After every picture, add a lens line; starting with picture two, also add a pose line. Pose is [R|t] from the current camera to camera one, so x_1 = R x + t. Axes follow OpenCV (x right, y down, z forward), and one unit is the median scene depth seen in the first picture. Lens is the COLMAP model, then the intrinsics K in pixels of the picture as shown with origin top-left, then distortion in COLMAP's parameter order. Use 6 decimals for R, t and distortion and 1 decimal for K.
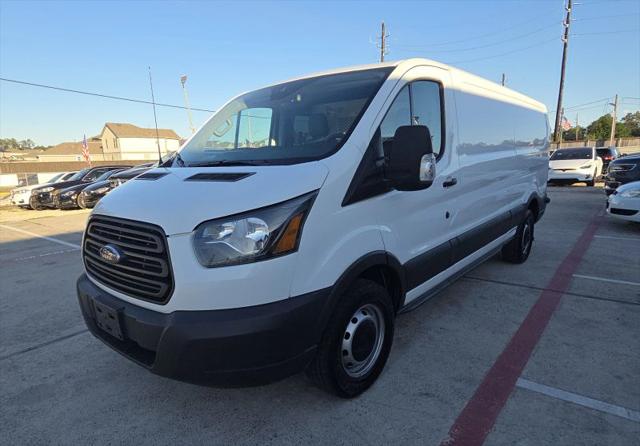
lens RADIAL K [[397.8, 0, 306.5], [0, 397.8, 245.5], [0, 0, 1]] dist [0.004001, 0.000301]
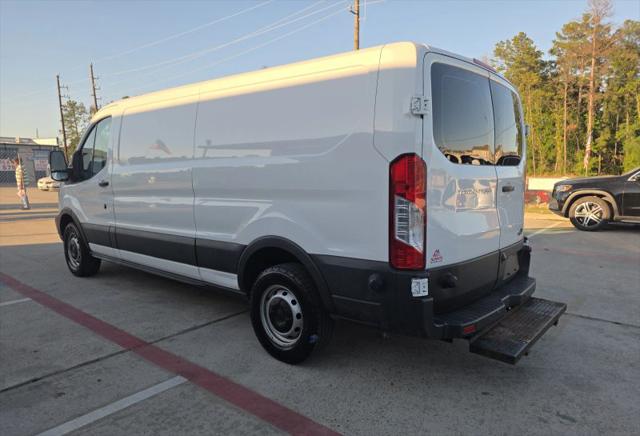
lens RADIAL K [[428.7, 0, 327.4], [0, 428.7, 230.4], [0, 0, 1]] dist [0.020582, -0.004581]
pose [[0.011647, 0.165199, -0.986192, 1.840575], [-0.221007, 0.962292, 0.158585, -0.401925], [0.975203, 0.216108, 0.047718, 1.664591]]
